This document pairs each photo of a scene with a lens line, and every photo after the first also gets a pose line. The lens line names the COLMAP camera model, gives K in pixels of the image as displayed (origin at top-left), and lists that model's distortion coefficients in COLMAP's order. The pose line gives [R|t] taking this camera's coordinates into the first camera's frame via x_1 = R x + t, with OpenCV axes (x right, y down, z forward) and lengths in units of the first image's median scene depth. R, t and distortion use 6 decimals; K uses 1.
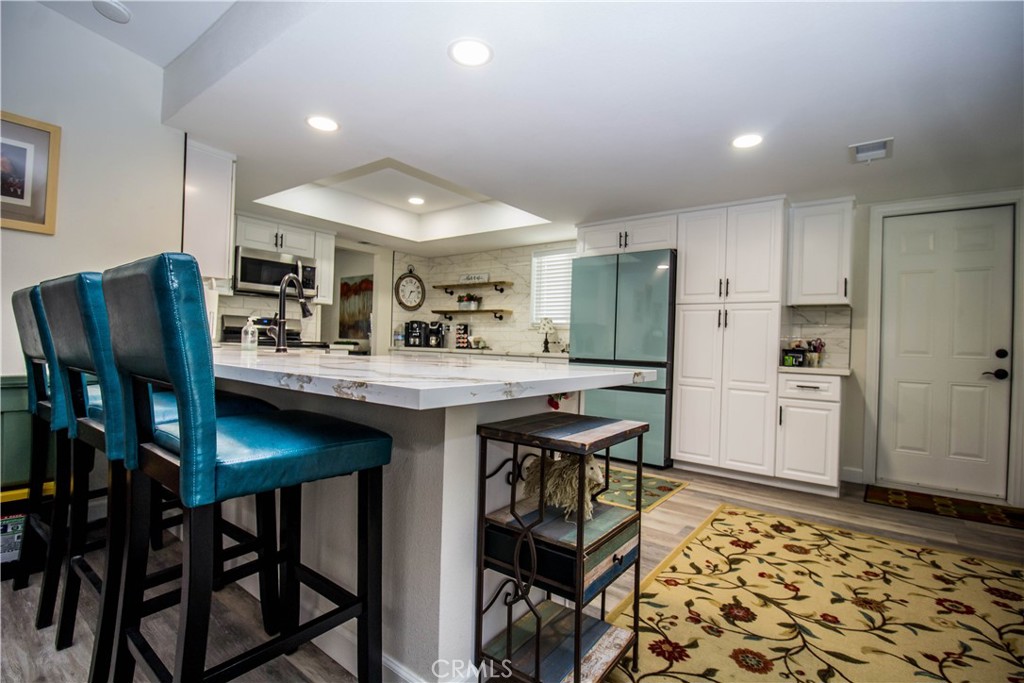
lens RADIAL K [[475.0, 0, 507.6], [0, 475.0, 338.2], [0, 0, 1]] dist [-0.016021, -0.004956]
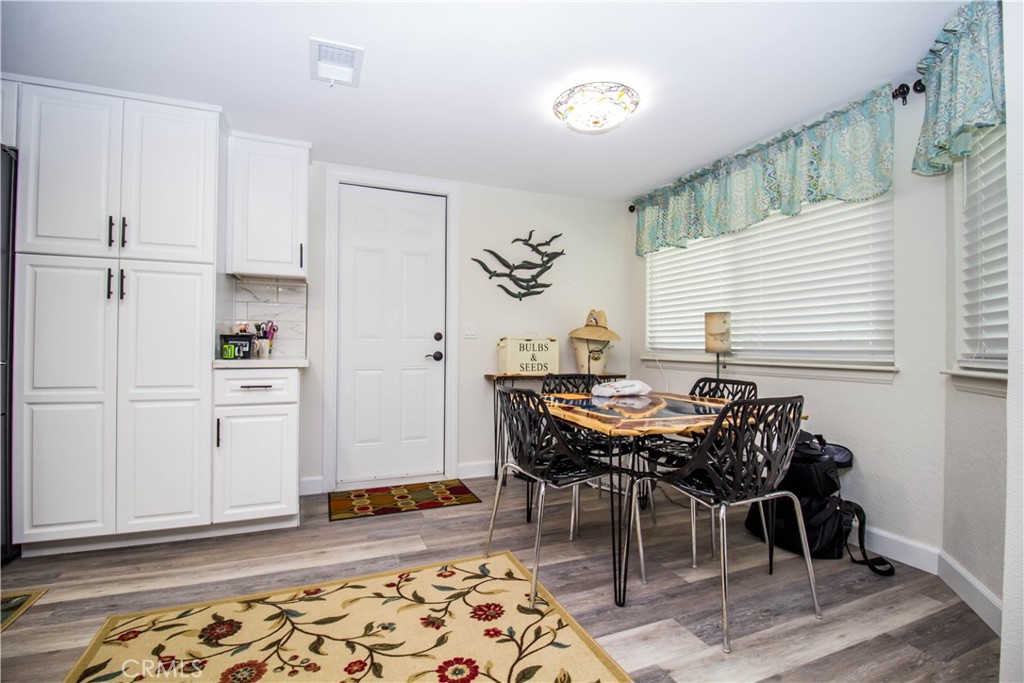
lens RADIAL K [[475.0, 0, 525.8], [0, 475.0, 344.7], [0, 0, 1]] dist [-0.016021, -0.004956]
pose [[0.473704, -0.026111, 0.880297, 0.211408], [0.000072, 0.999562, 0.029610, 0.019365], [-0.880684, -0.013963, 0.473498, 0.316720]]
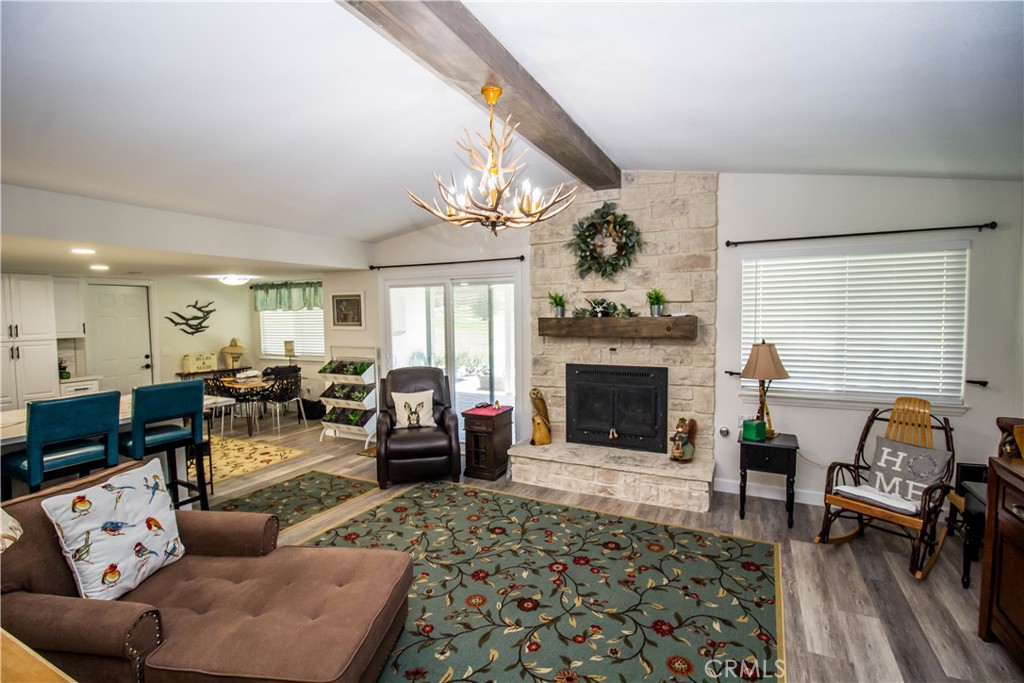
lens RADIAL K [[475.0, 0, 515.9], [0, 475.0, 339.9], [0, 0, 1]] dist [-0.016021, -0.004956]
pose [[-0.212034, -0.083974, 0.973648, -1.411029], [-0.003744, 0.996364, 0.085117, -0.237403], [-0.977255, 0.014403, -0.211577, -0.203141]]
